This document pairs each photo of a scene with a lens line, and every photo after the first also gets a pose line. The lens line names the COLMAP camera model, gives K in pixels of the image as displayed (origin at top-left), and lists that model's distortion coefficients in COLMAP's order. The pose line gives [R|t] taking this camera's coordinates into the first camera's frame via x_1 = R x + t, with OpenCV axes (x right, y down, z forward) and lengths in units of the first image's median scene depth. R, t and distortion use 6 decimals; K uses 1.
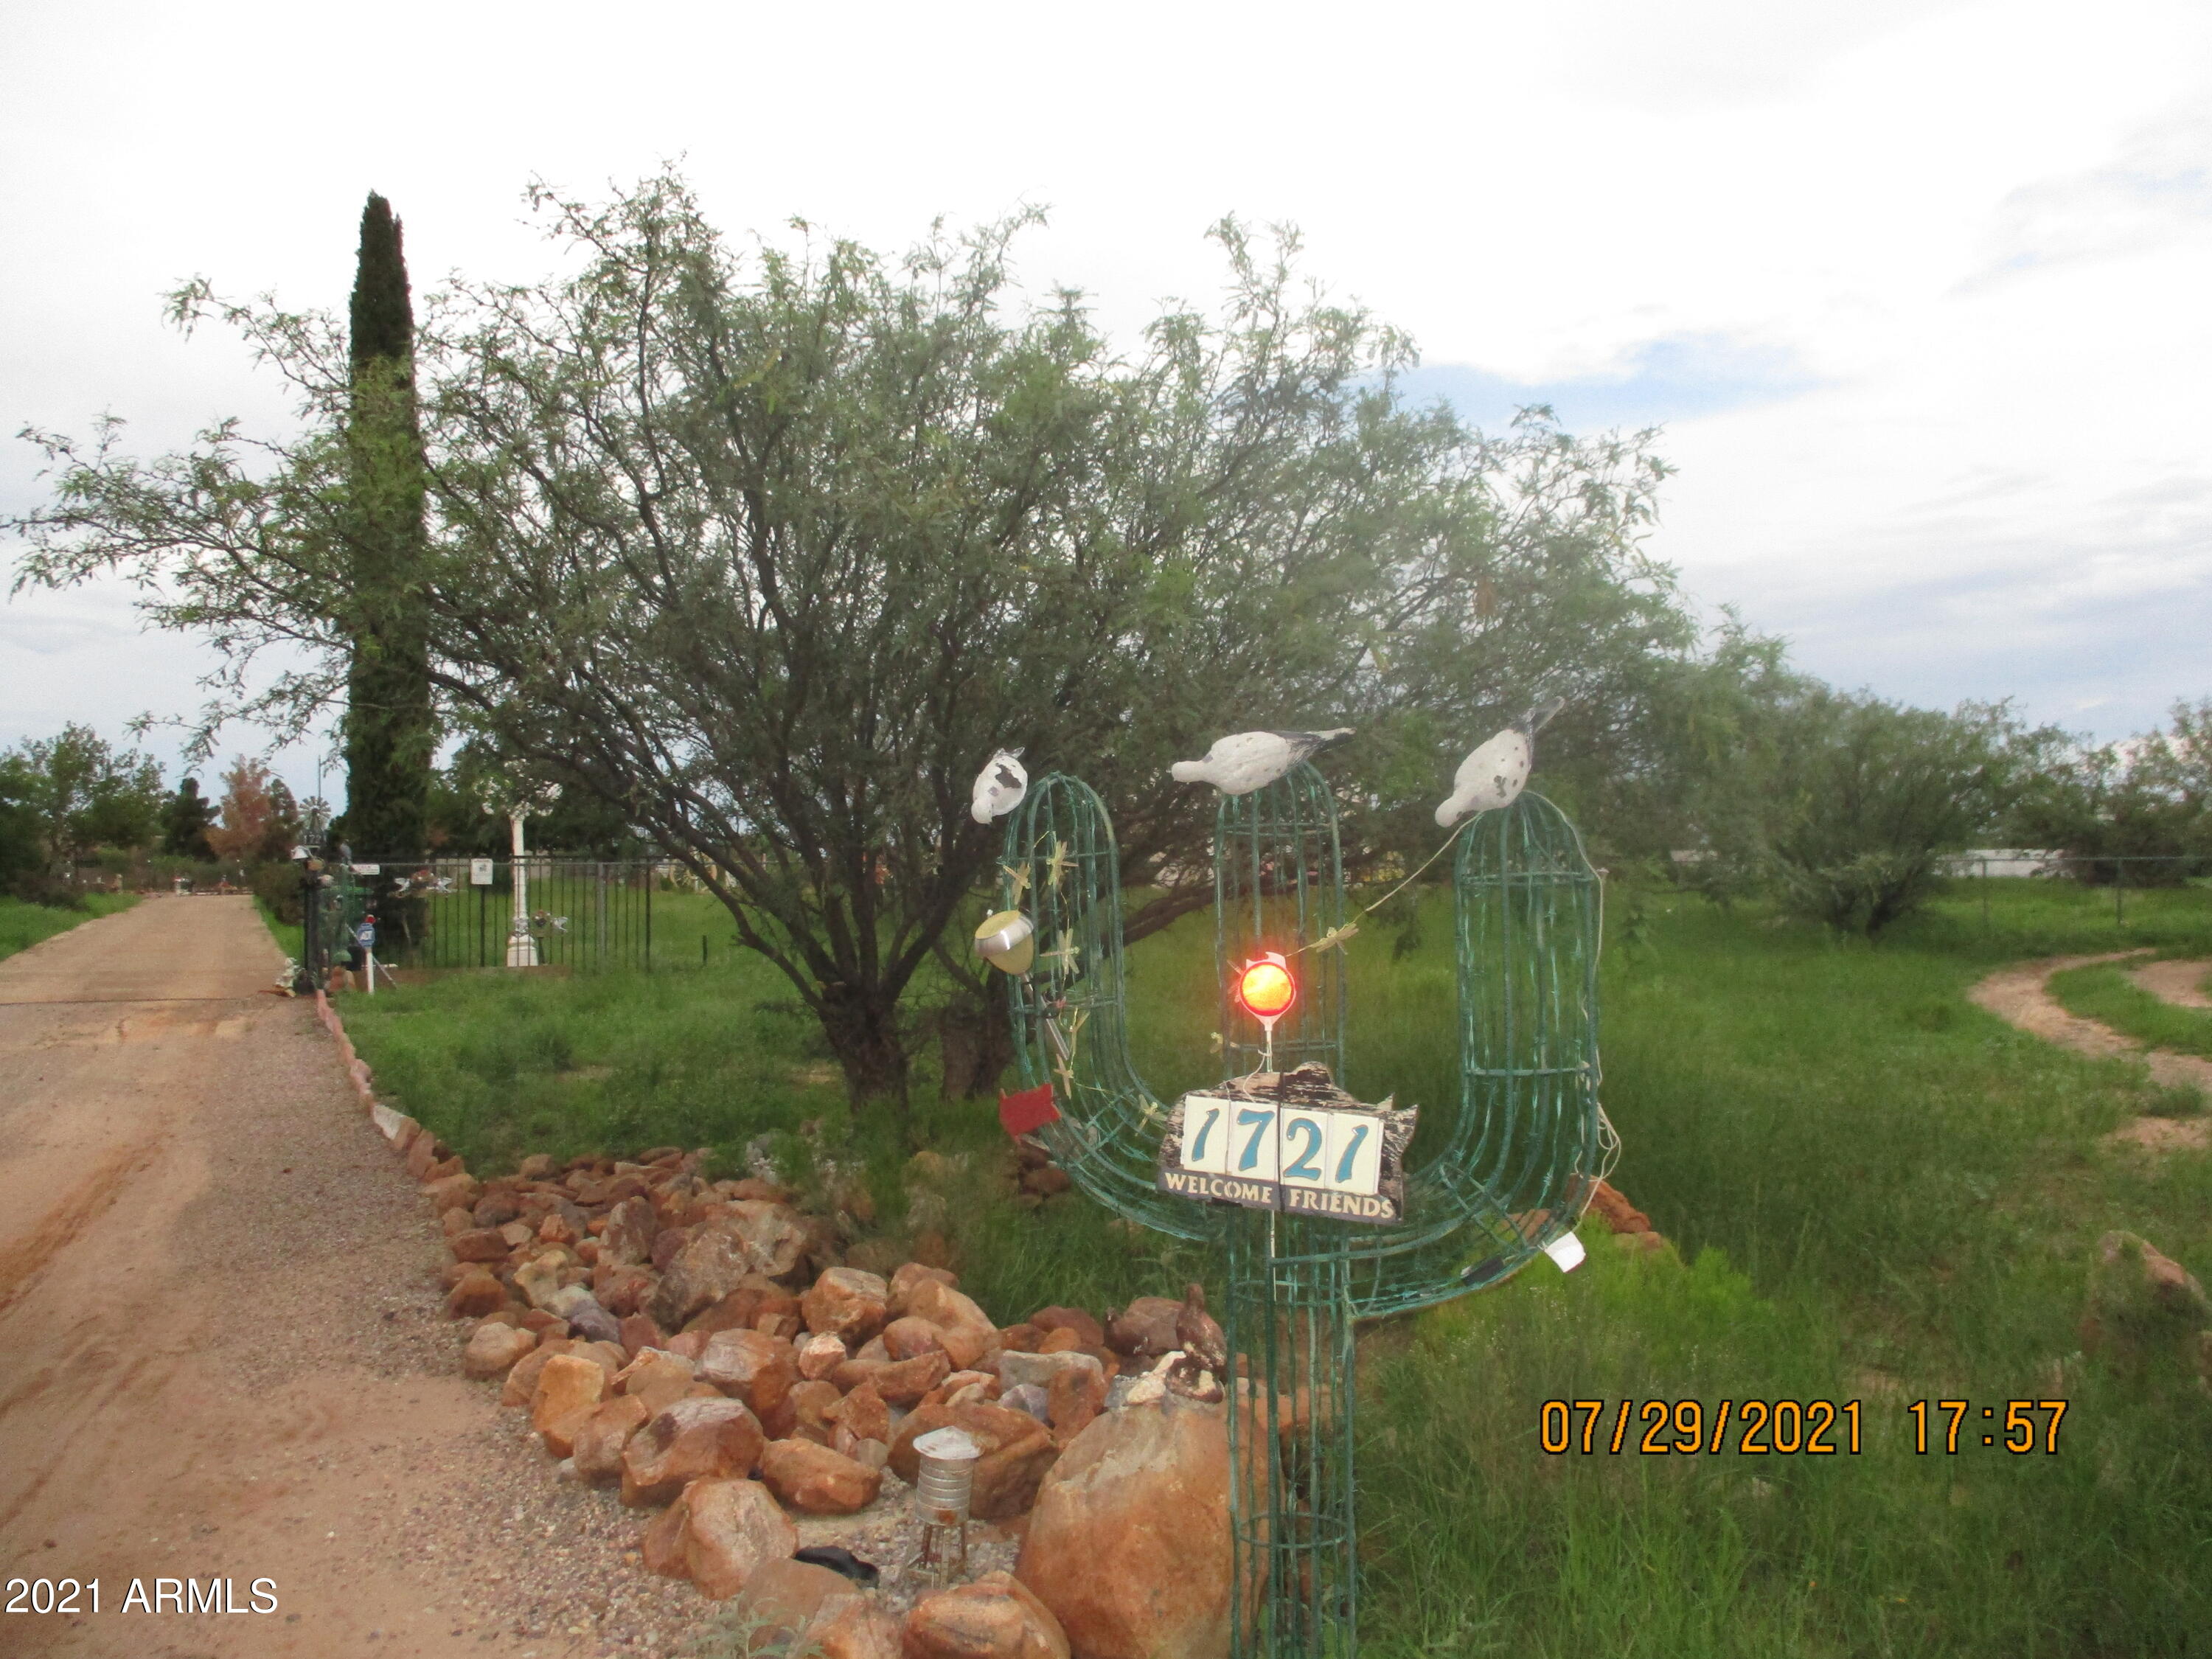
lens RADIAL K [[1829.1, 0, 1103.9], [0, 1829.1, 842.3], [0, 0, 1]] dist [-0.049351, 0.021081]
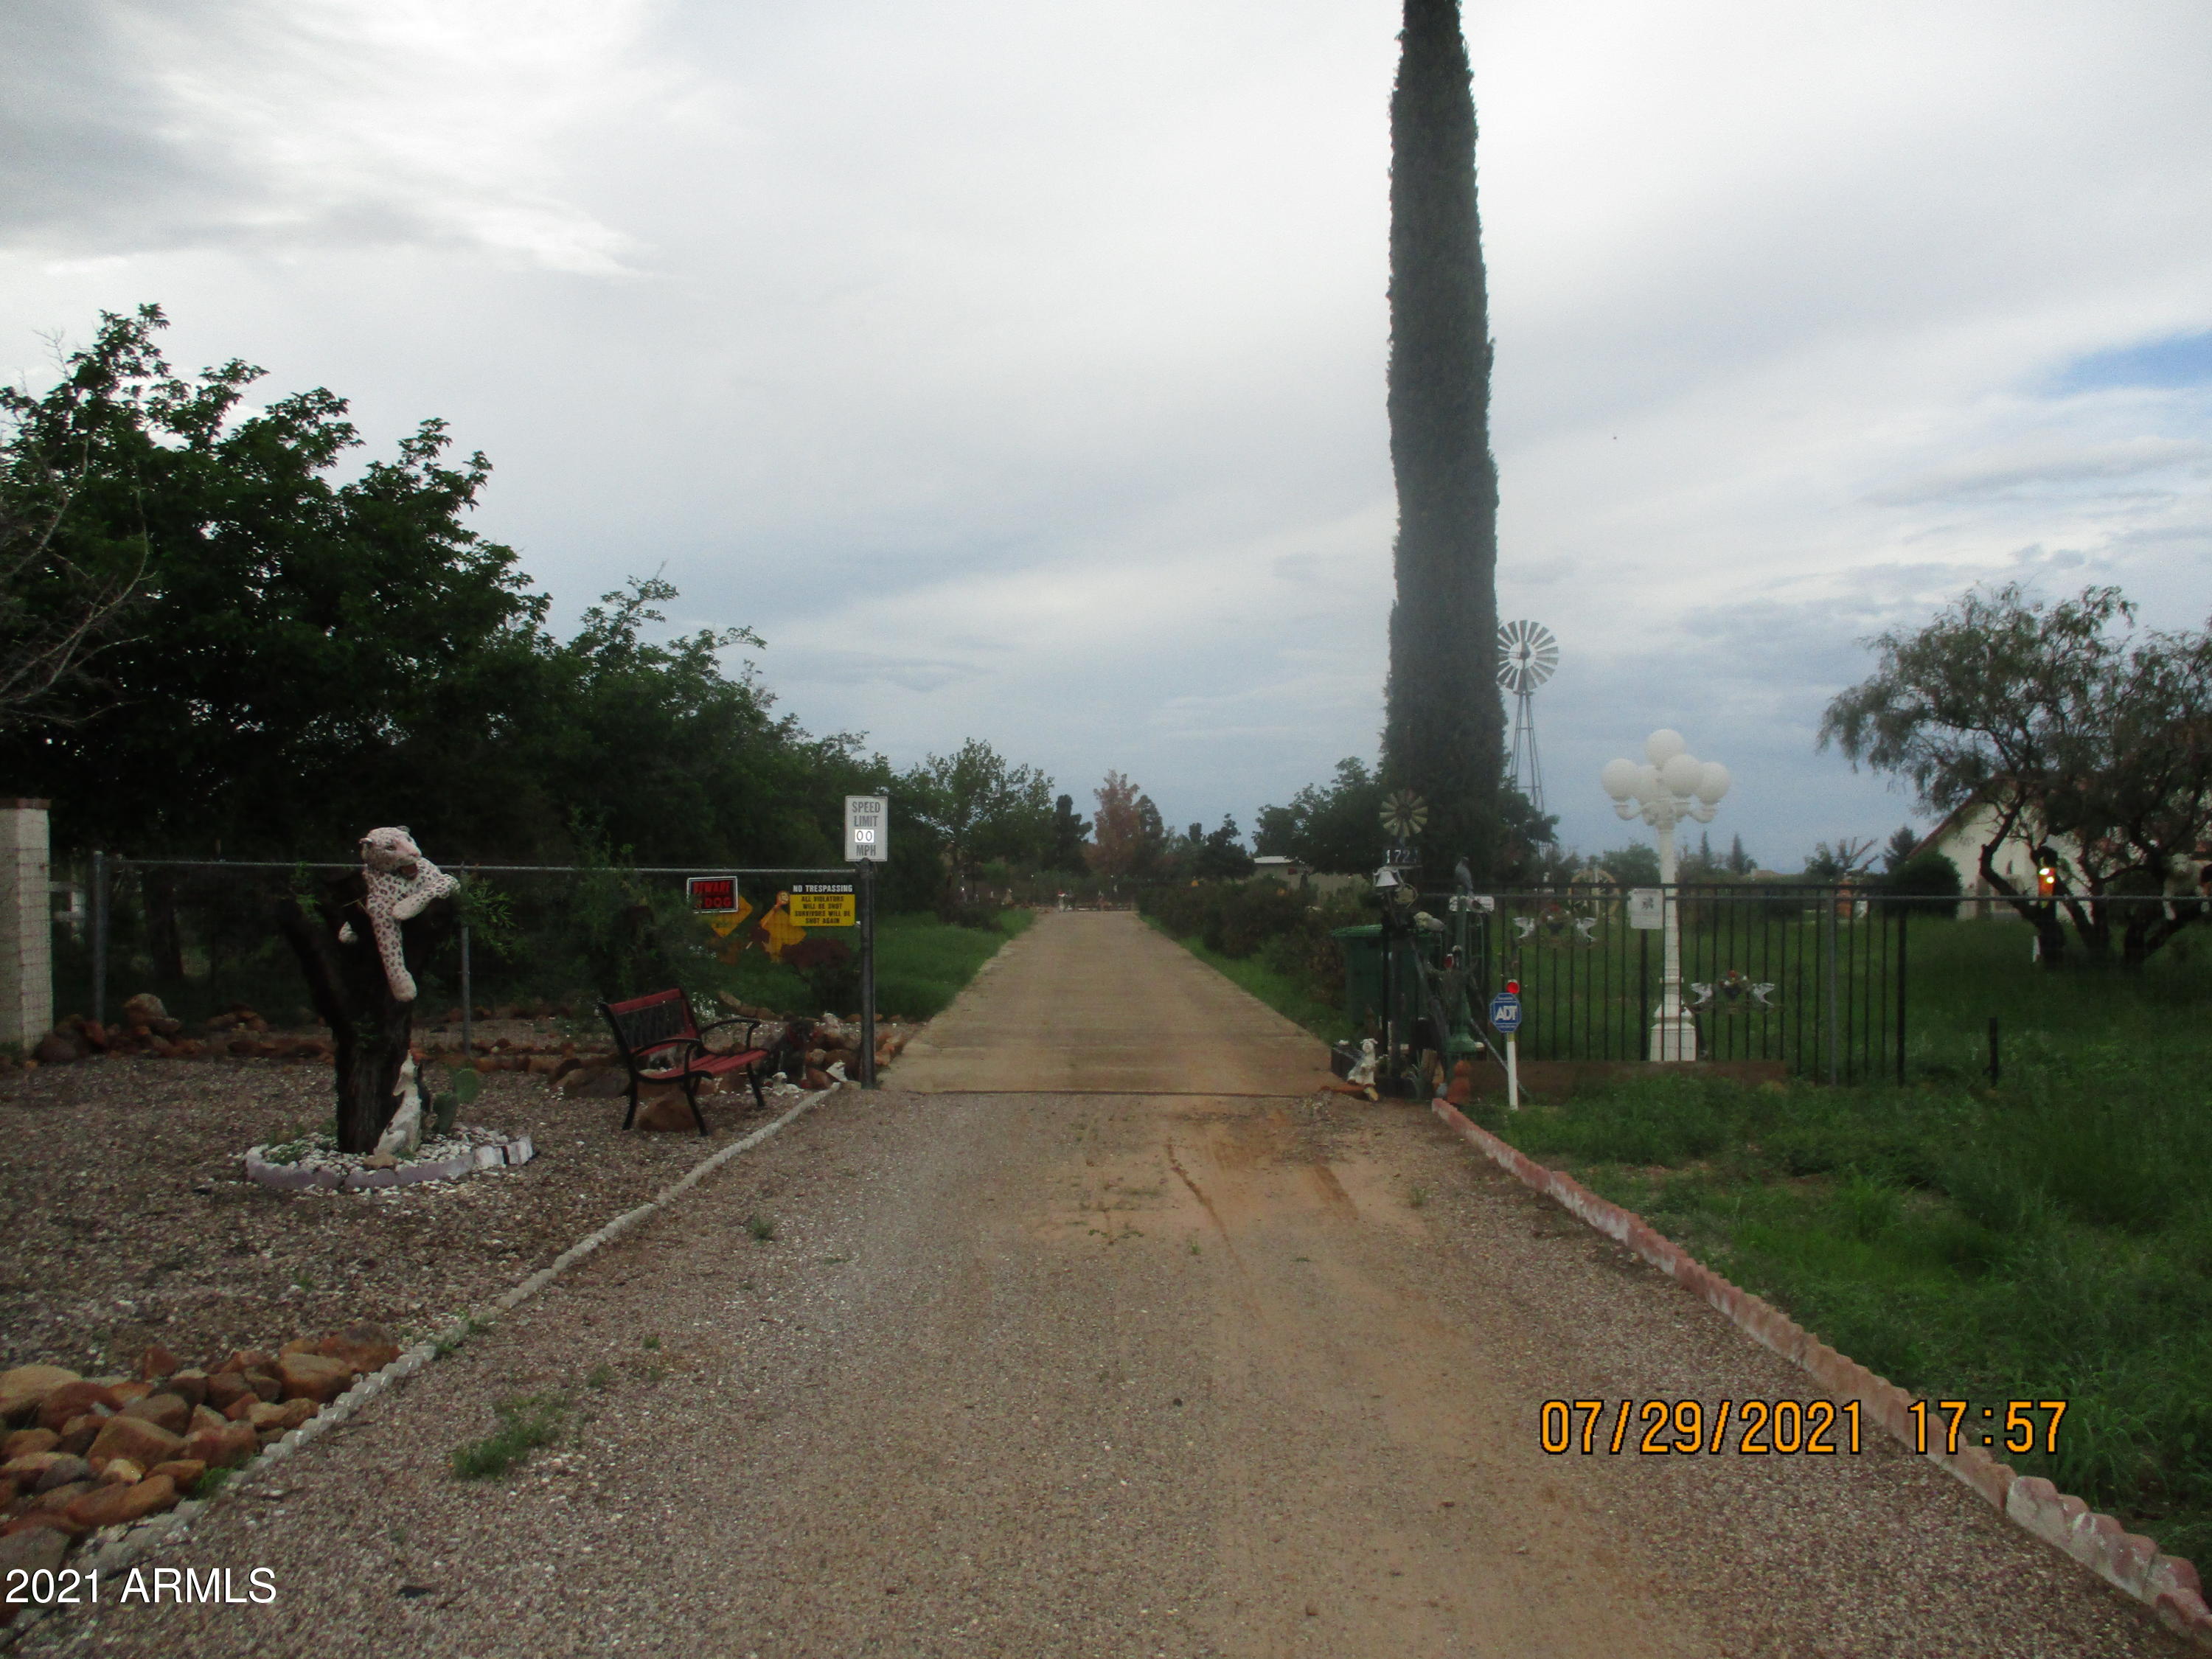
lens RADIAL K [[1829.1, 0, 1107.7], [0, 1829.1, 829.3], [0, 0, 1]] dist [-0.049351, 0.021081]
pose [[0.907568, -0.000169, -0.419905, -0.070159], [-0.006954, 0.999857, -0.015432, -0.000153], [0.419848, 0.016926, 0.907437, 0.098992]]
